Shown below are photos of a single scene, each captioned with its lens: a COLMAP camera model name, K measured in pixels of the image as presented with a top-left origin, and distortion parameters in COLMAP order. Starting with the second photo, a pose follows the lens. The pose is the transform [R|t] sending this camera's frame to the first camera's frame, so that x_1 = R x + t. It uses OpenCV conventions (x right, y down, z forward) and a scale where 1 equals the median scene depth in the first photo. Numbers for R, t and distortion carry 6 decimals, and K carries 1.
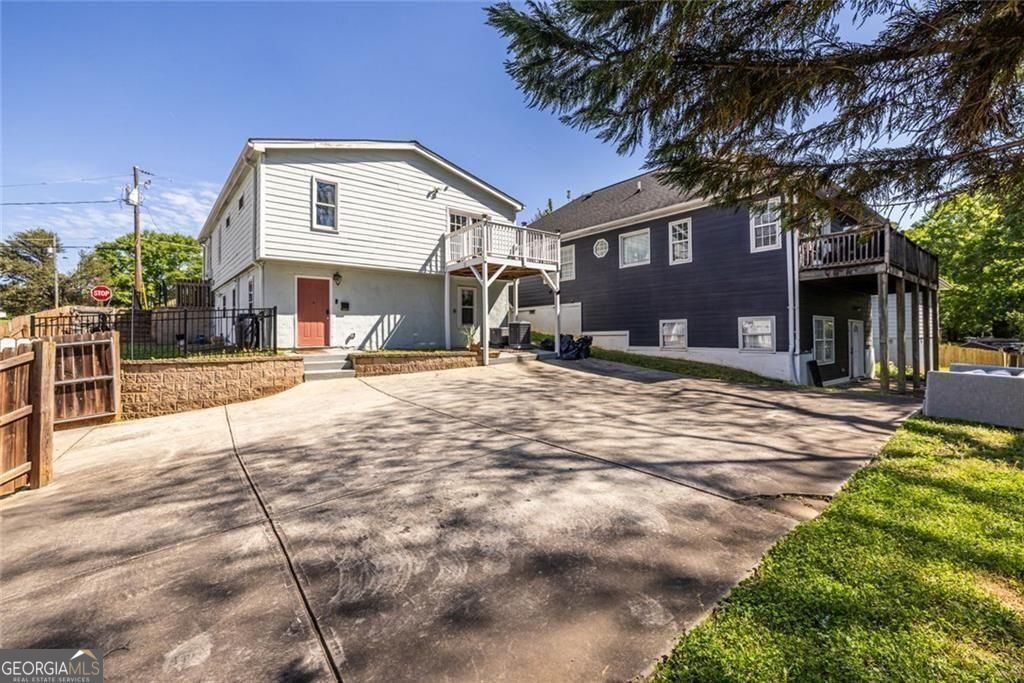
lens RADIAL K [[443.4, 0, 510.7], [0, 443.4, 335.1], [0, 0, 1]] dist [0.001761, 0.000459]
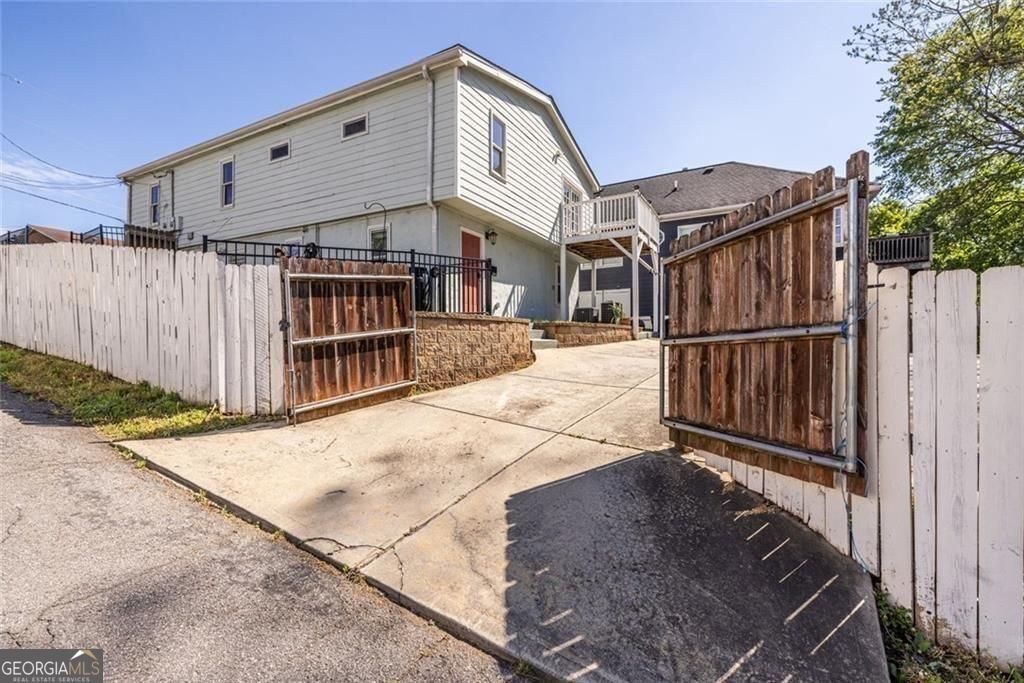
lens RADIAL K [[443.4, 0, 512.2], [0, 443.4, 347.4], [0, 0, 1]] dist [0.001761, 0.000459]
pose [[0.919232, -0.002585, 0.393707, -0.787563], [0.000108, 0.999980, 0.006314, 0.089496], [-0.393715, -0.005762, 0.919214, 0.228893]]
